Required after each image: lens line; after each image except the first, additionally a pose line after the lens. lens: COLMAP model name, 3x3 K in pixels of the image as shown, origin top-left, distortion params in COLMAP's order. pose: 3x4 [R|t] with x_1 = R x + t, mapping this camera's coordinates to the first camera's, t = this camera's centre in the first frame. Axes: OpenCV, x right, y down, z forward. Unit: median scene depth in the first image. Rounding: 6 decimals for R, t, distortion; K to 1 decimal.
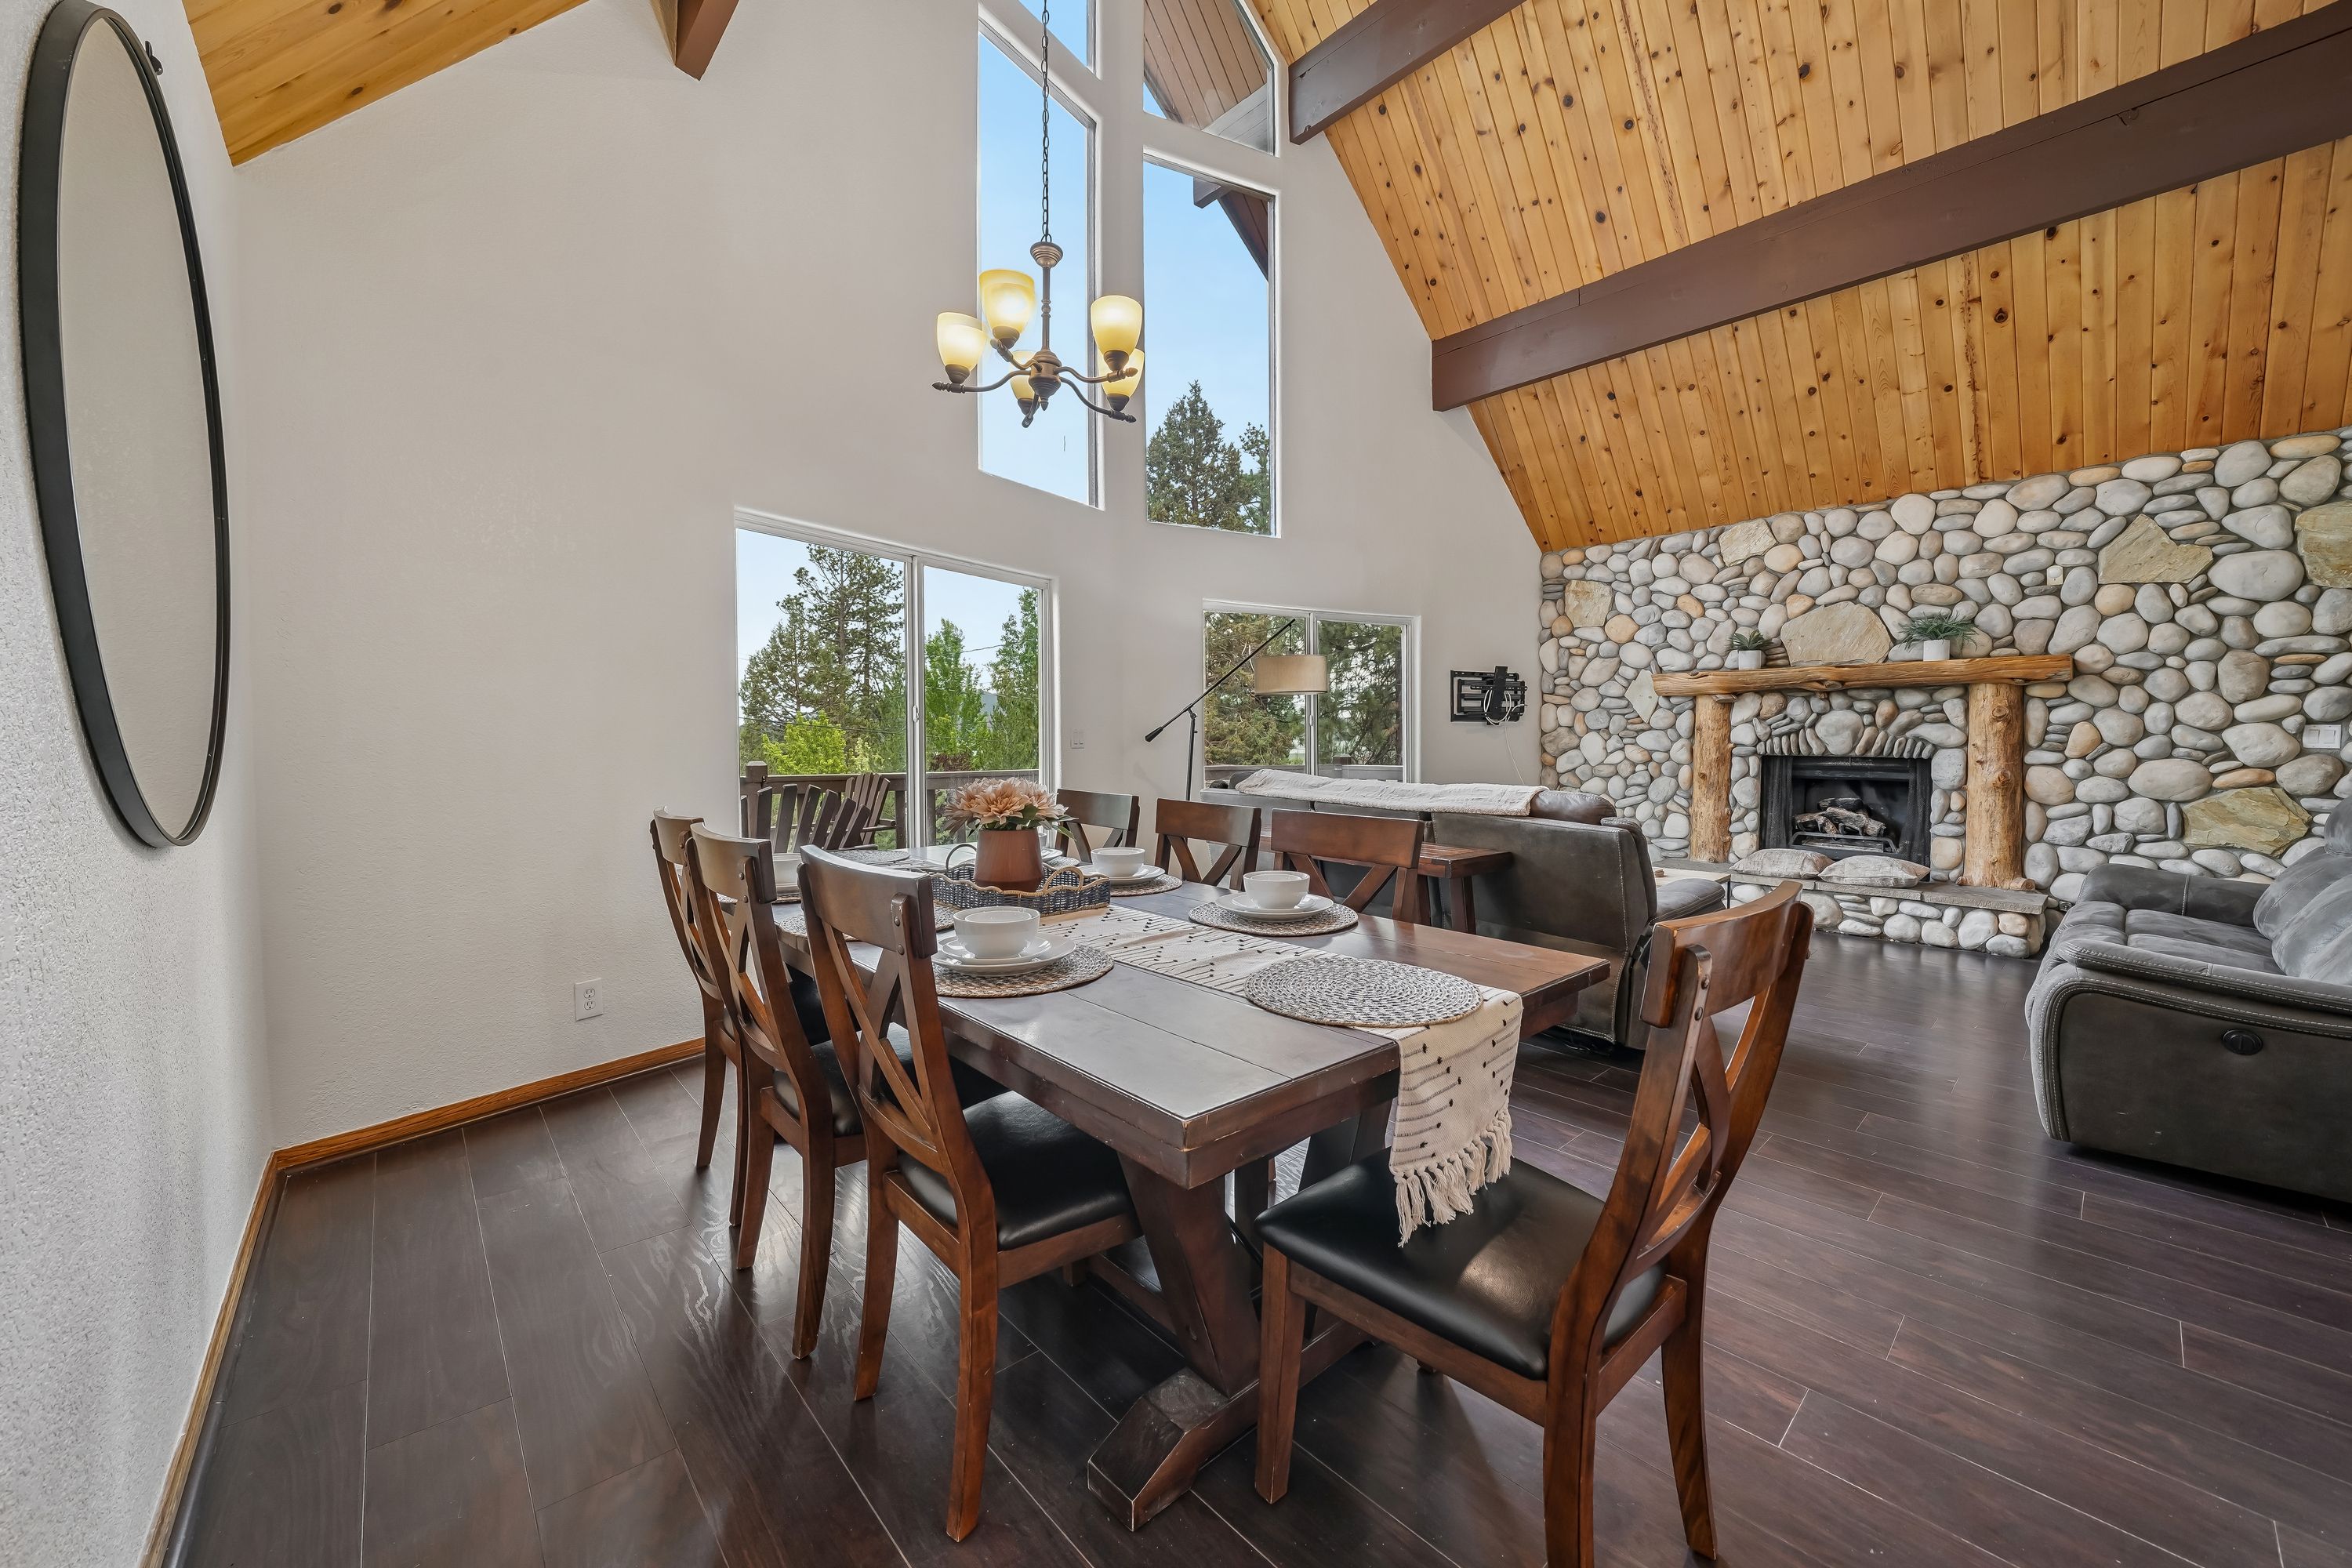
lens RADIAL K [[873.2, 0, 1165.9], [0, 873.2, 763.2], [0, 0, 1]] dist [-0.006012, 0.001774]
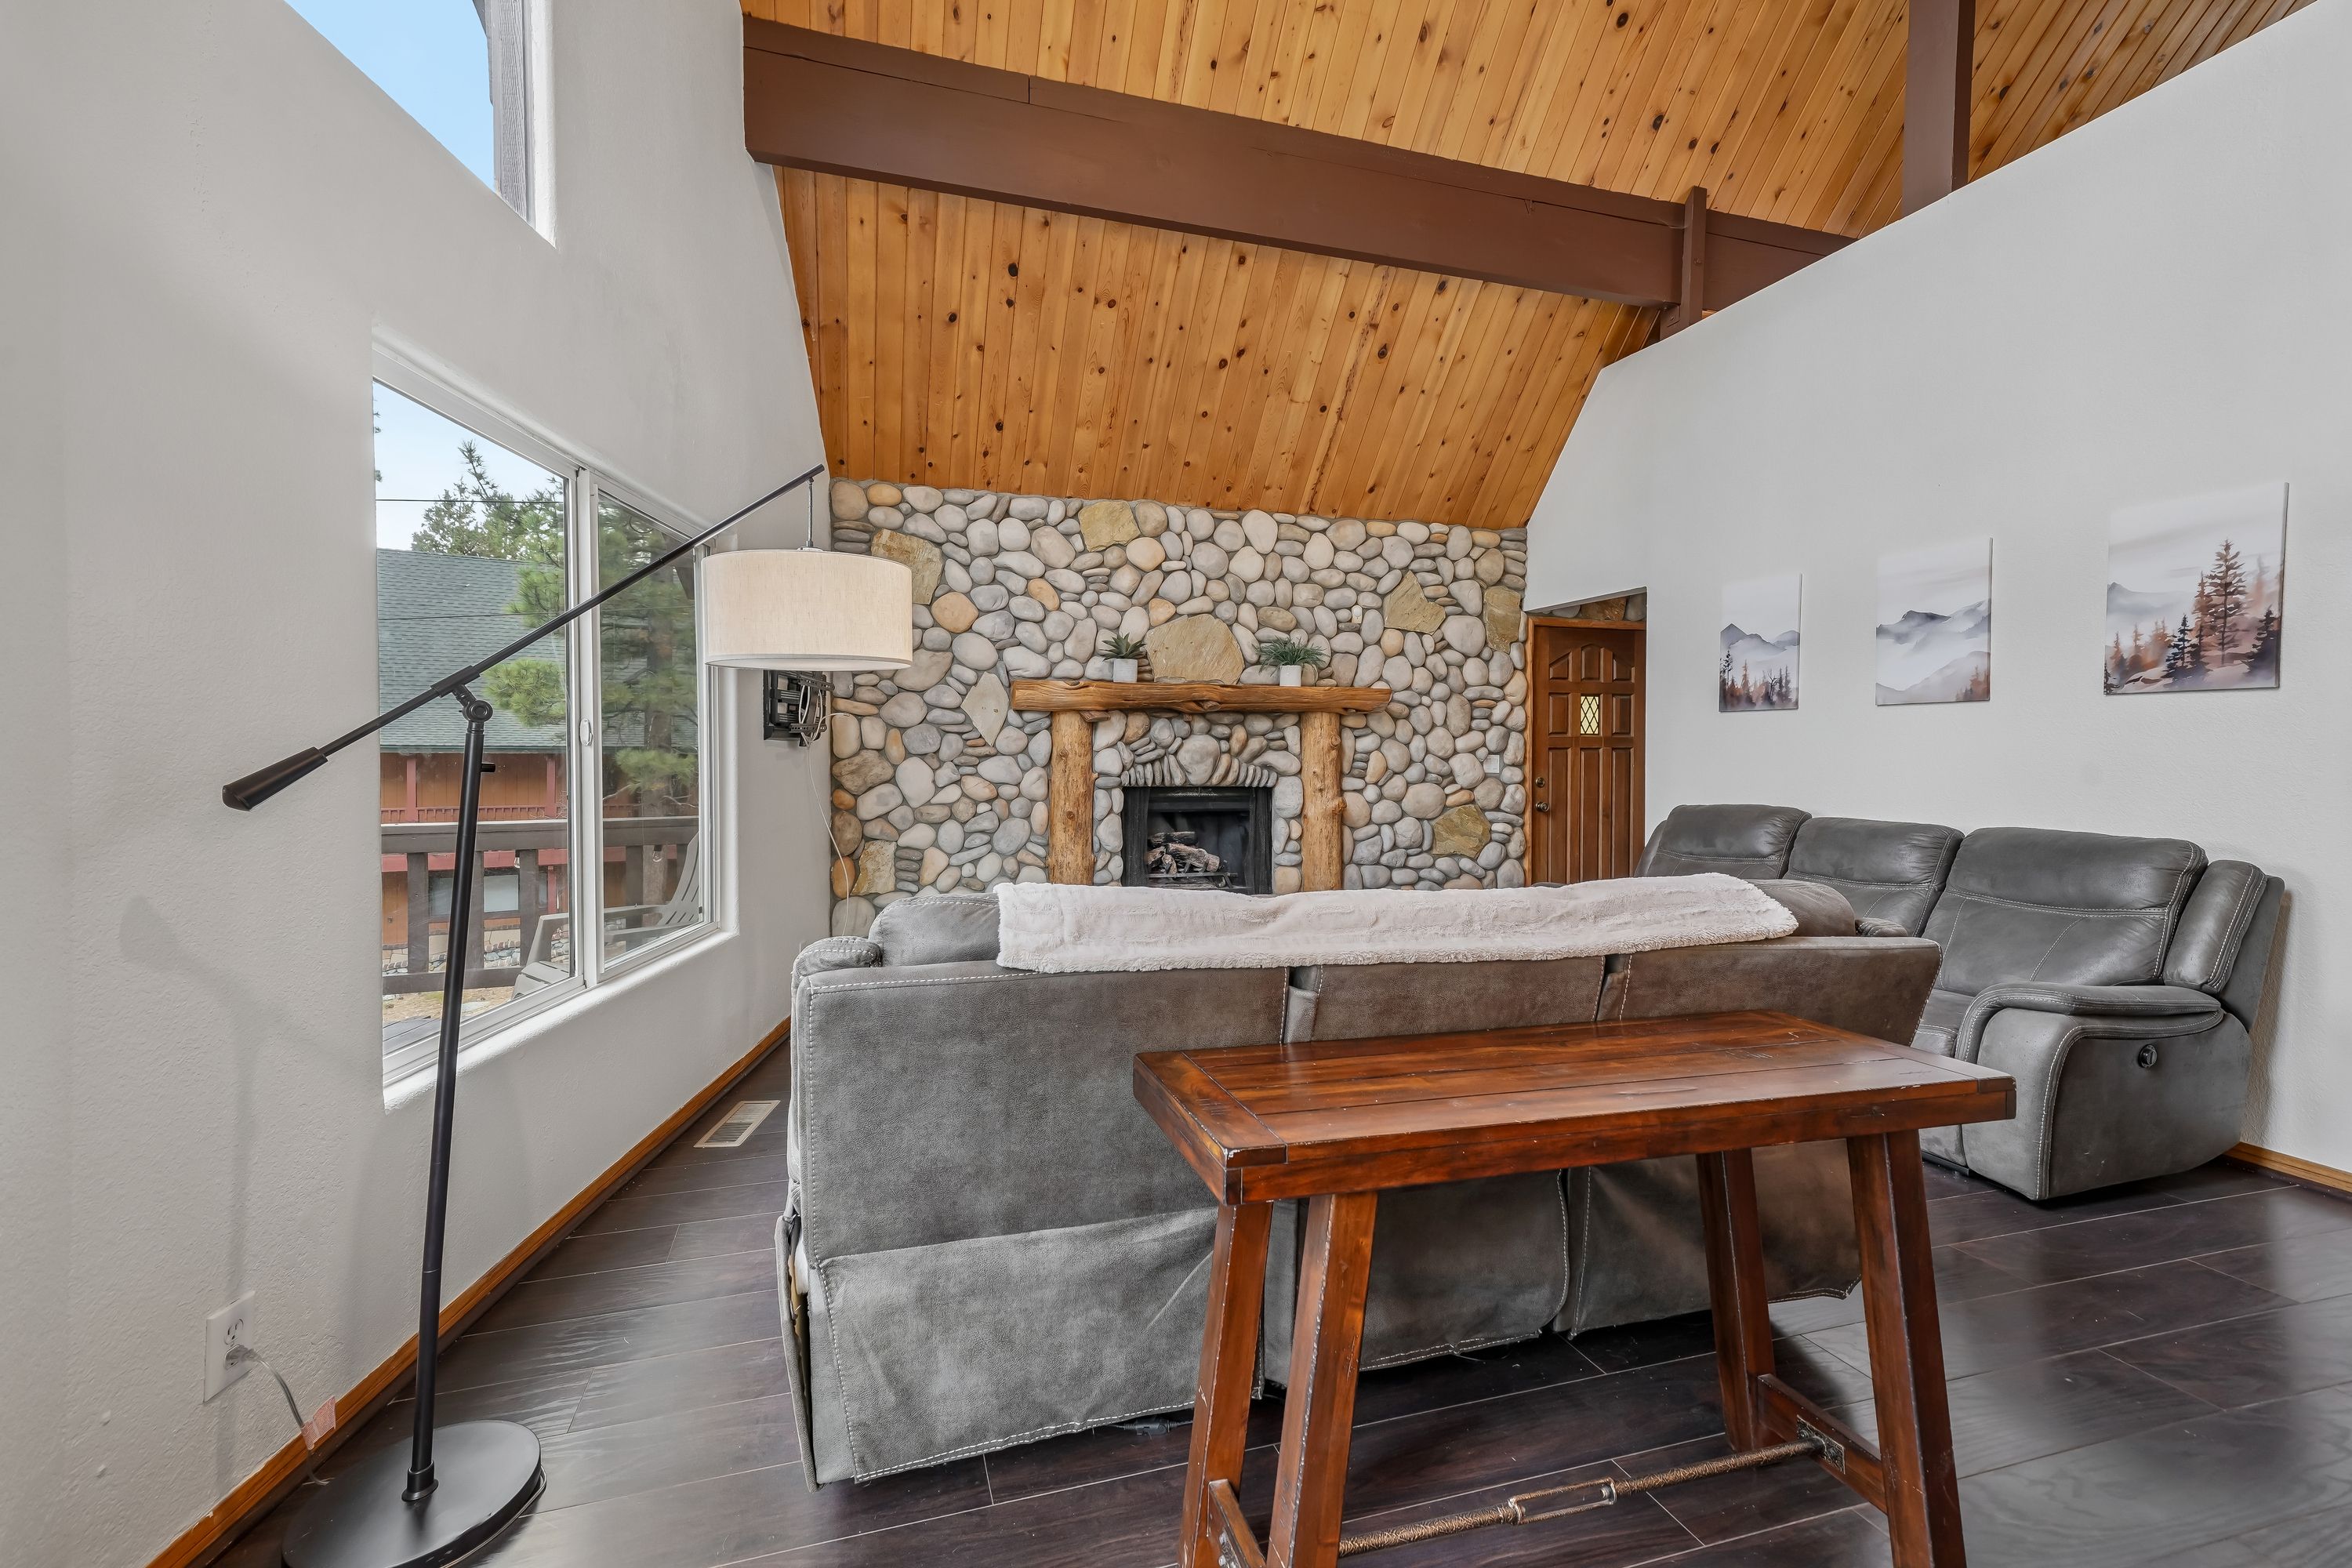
lens RADIAL K [[992.0, 0, 1172.7], [0, 992.0, 765.8], [0, 0, 1]] dist [0.019289, -0.000622]
pose [[0.412041, -0.008635, 0.911124, -0.173530], [0.026148, 0.999655, -0.002351, -0.028538], [-0.910790, 0.024793, 0.412125, 0.636094]]
